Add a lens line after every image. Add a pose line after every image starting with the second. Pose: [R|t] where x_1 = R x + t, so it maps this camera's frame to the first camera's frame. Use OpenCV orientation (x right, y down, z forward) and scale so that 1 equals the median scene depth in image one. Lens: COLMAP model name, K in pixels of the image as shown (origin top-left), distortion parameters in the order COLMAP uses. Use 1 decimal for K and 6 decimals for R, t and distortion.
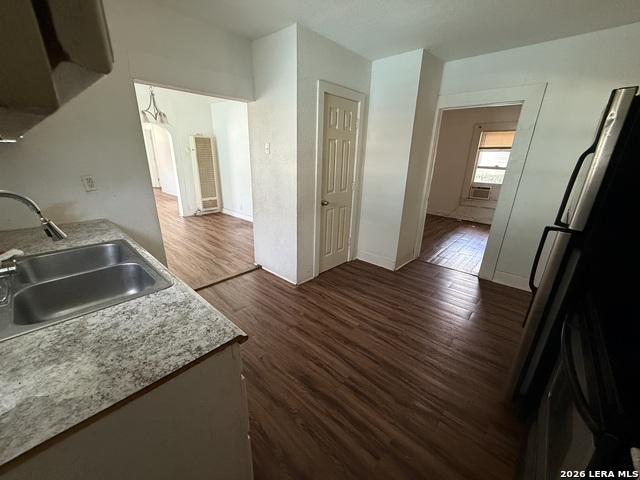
lens RADIAL K [[256.2, 0, 321.3], [0, 256.2, 239.6], [0, 0, 1]] dist [0.002066, -0.000294]
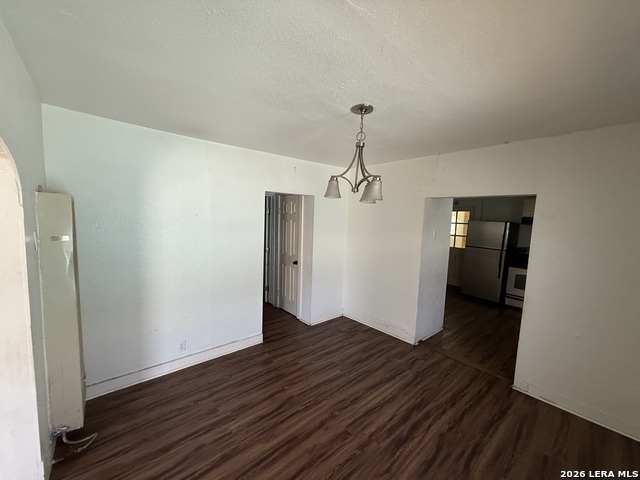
lens RADIAL K [[256.2, 0, 320.5], [0, 256.2, 241.8], [0, 0, 1]] dist [0.002066, -0.000294]
pose [[0.132529, -0.111264, 0.984914, -1.066553], [0.295272, 0.952996, 0.067926, -0.393193], [-0.946177, 0.281815, 0.159152, 0.940099]]
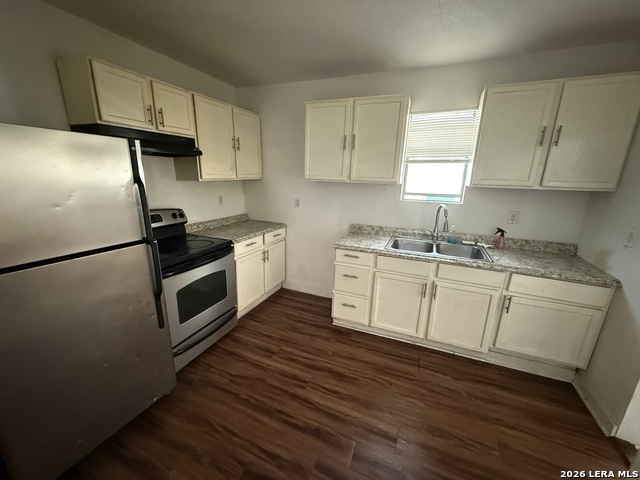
lens RADIAL K [[256.2, 0, 318.9], [0, 256.2, 242.1], [0, 0, 1]] dist [0.002066, -0.000294]
pose [[-0.947000, 0.031307, -0.319704, 0.404620], [-0.149418, 0.838094, 0.524664, -0.591608], [0.284367, 0.544626, -0.788998, 1.645824]]
